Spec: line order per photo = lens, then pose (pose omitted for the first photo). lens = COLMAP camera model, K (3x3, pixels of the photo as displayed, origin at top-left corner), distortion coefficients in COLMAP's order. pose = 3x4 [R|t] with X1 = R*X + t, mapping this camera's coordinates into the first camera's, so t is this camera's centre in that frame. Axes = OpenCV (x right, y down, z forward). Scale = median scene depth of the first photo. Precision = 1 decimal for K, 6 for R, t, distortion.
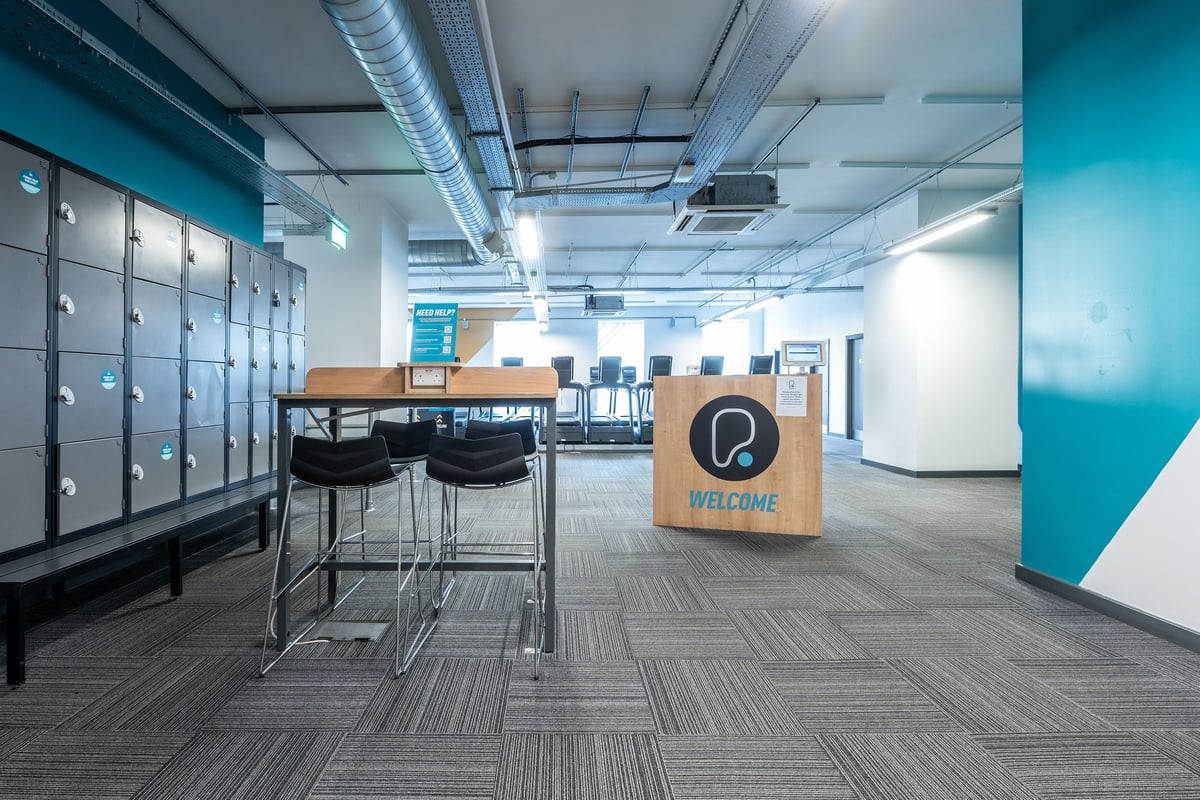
lens RADIAL K [[641.7, 0, 590.5], [0, 641.7, 388.4], [0, 0, 1]] dist [-0.006273, -0.000571]
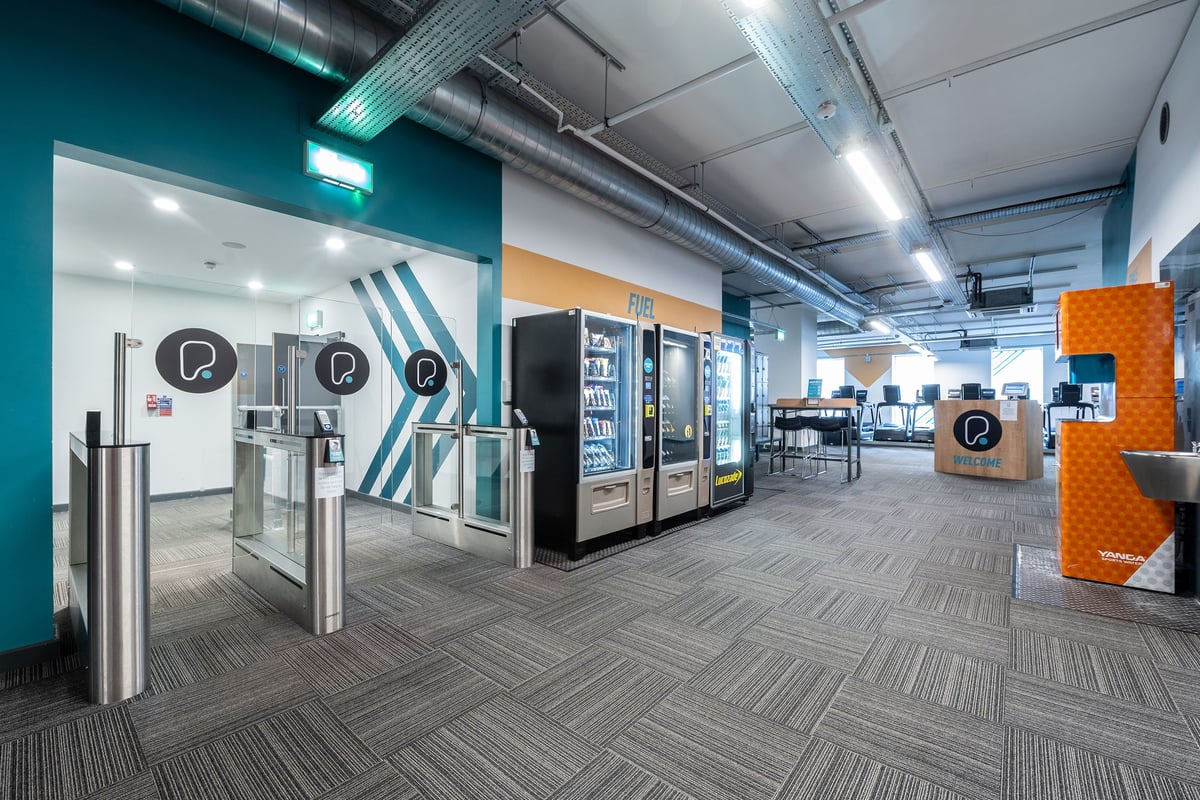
lens RADIAL K [[491.5, 0, 595.3], [0, 491.5, 401.8], [0, 0, 1]] dist [0.002082, 0.000065]
pose [[0.754976, 0.006476, -0.655720, 0.331857], [-0.010802, 0.999938, -0.002562, 0.003211], [0.655663, 0.009017, 0.755000, -0.982375]]
